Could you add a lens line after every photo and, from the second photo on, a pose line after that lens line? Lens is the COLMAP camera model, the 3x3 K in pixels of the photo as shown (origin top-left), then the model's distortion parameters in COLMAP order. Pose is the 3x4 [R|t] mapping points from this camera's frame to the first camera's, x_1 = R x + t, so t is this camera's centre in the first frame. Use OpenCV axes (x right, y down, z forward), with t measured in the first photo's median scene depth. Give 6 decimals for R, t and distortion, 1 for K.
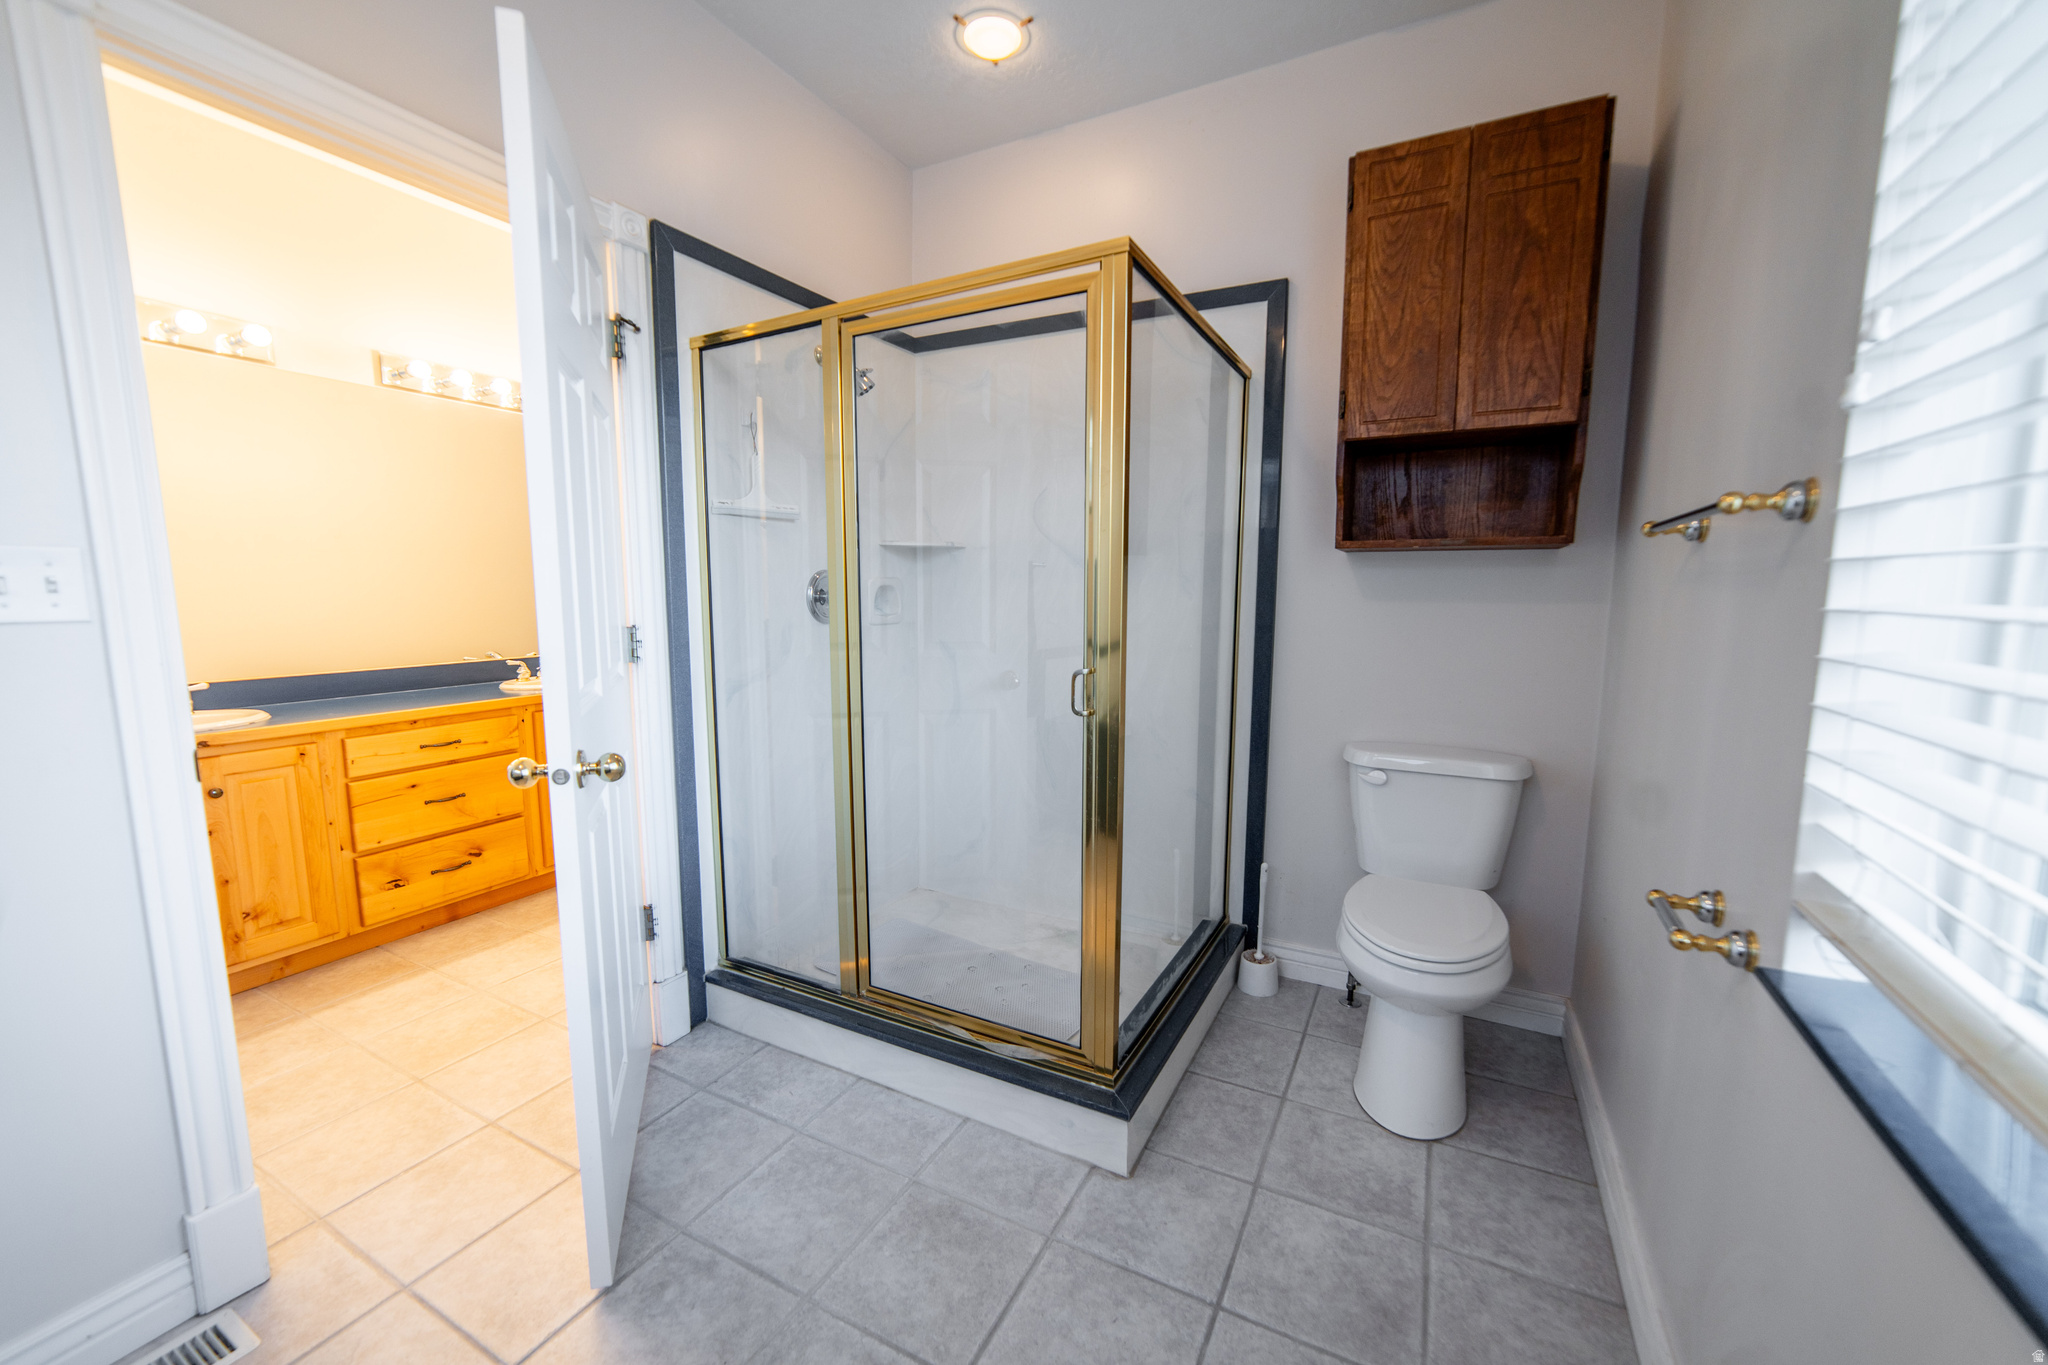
lens RADIAL K [[802.9, 0, 1018.5], [0, 802.9, 686.9], [0, 0, 1]] dist [-0.001190, 0.004111]
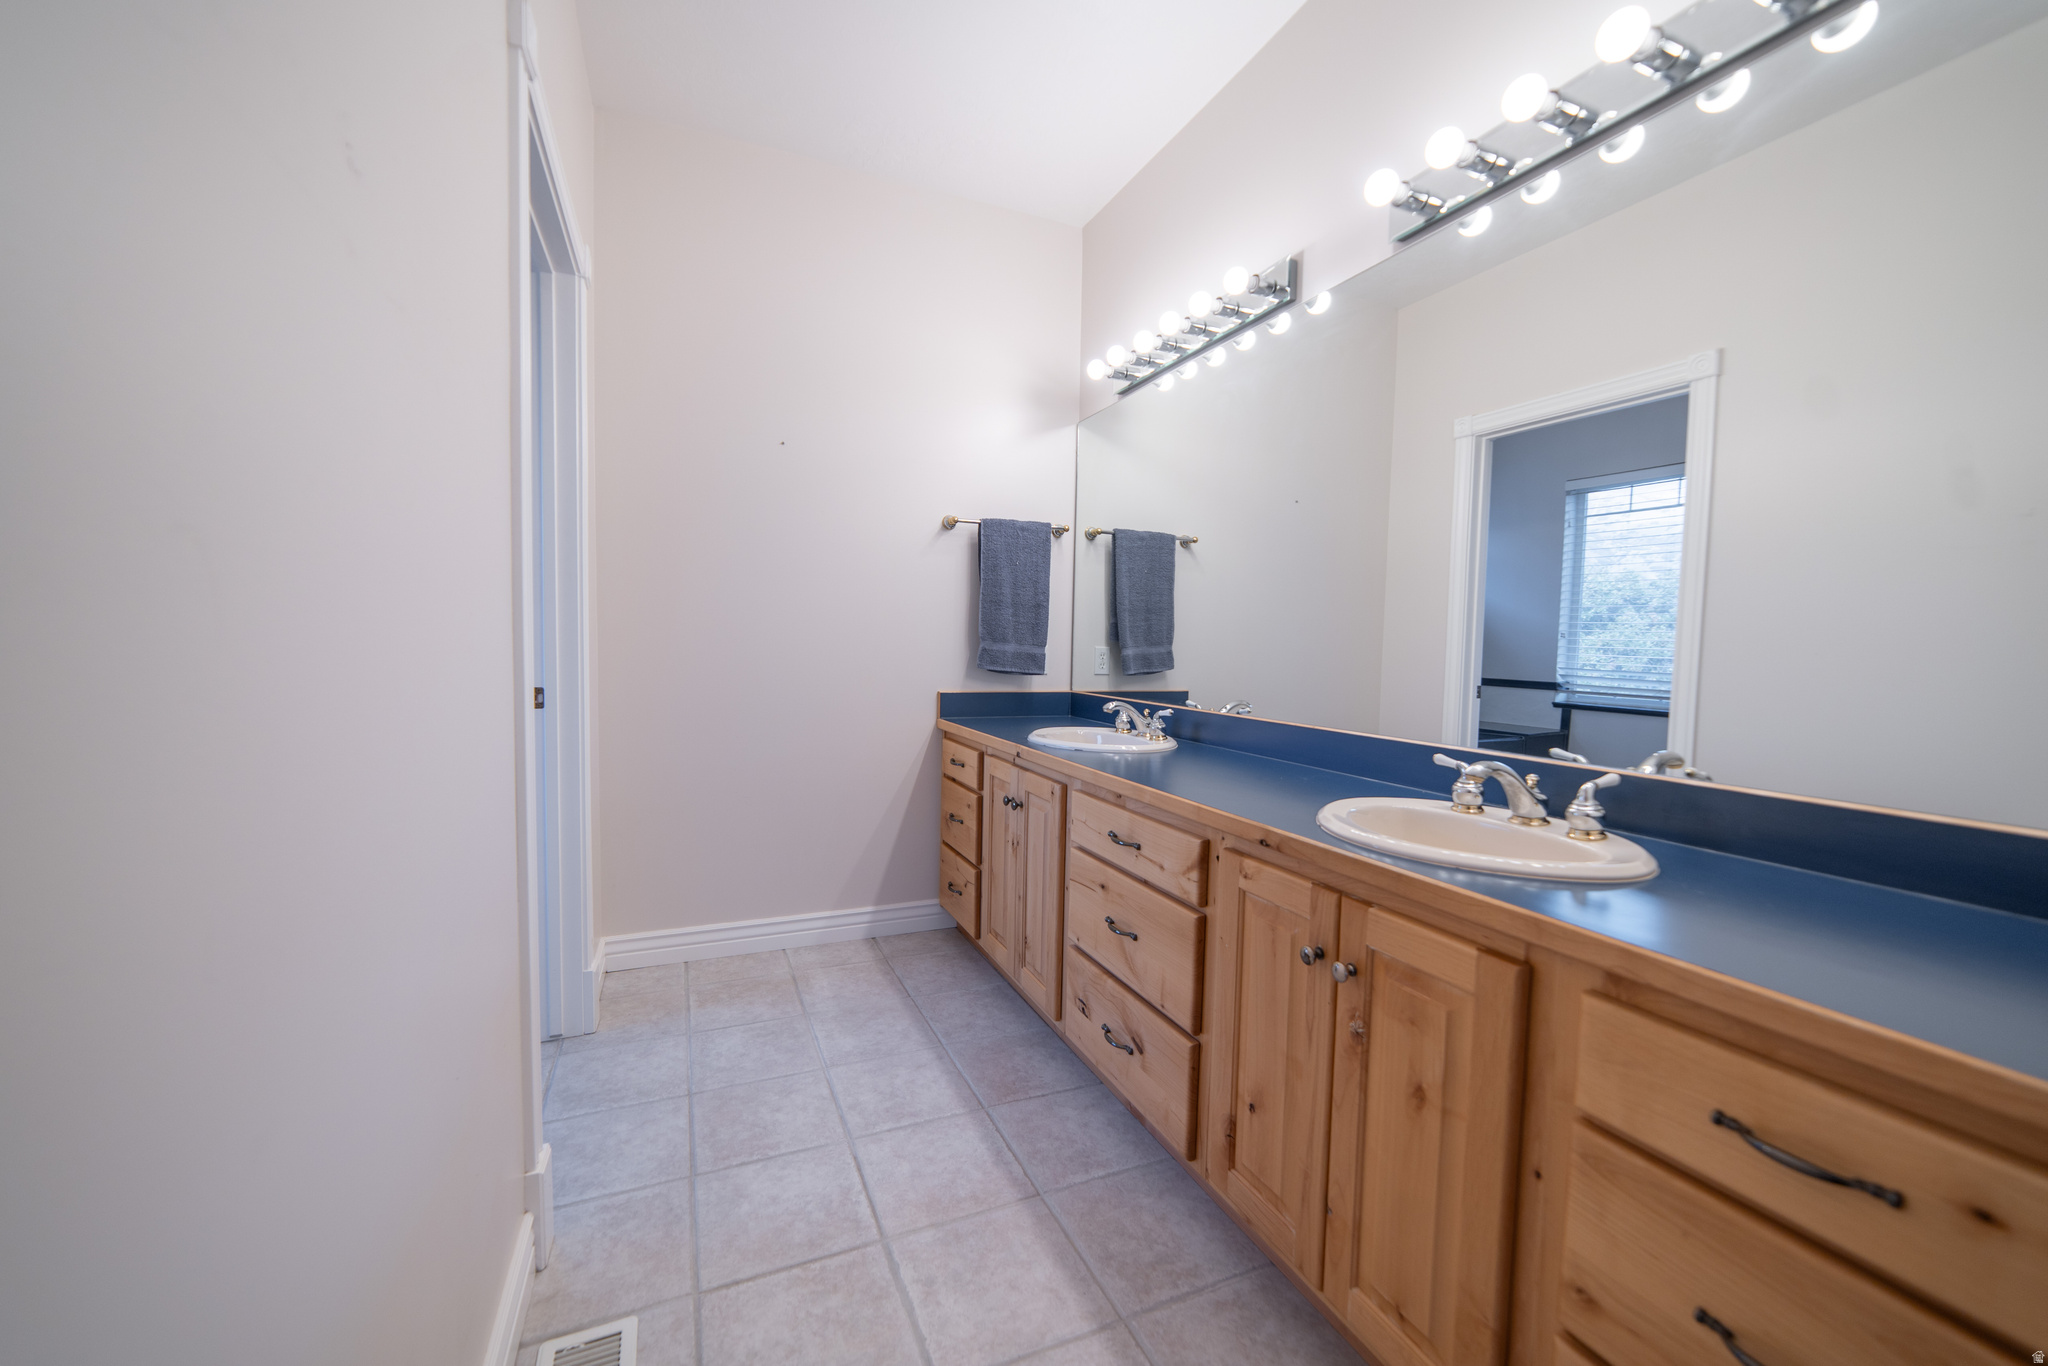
lens RADIAL K [[802.9, 0, 1029.2], [0, 802.9, 689.7], [0, 0, 1]] dist [-0.001190, 0.004111]
pose [[-0.618104, 0.037884, -0.785183, -0.186941], [-0.115481, 0.983626, 0.138366, -0.122248], [0.777567, 0.176198, -0.603608, 1.296123]]
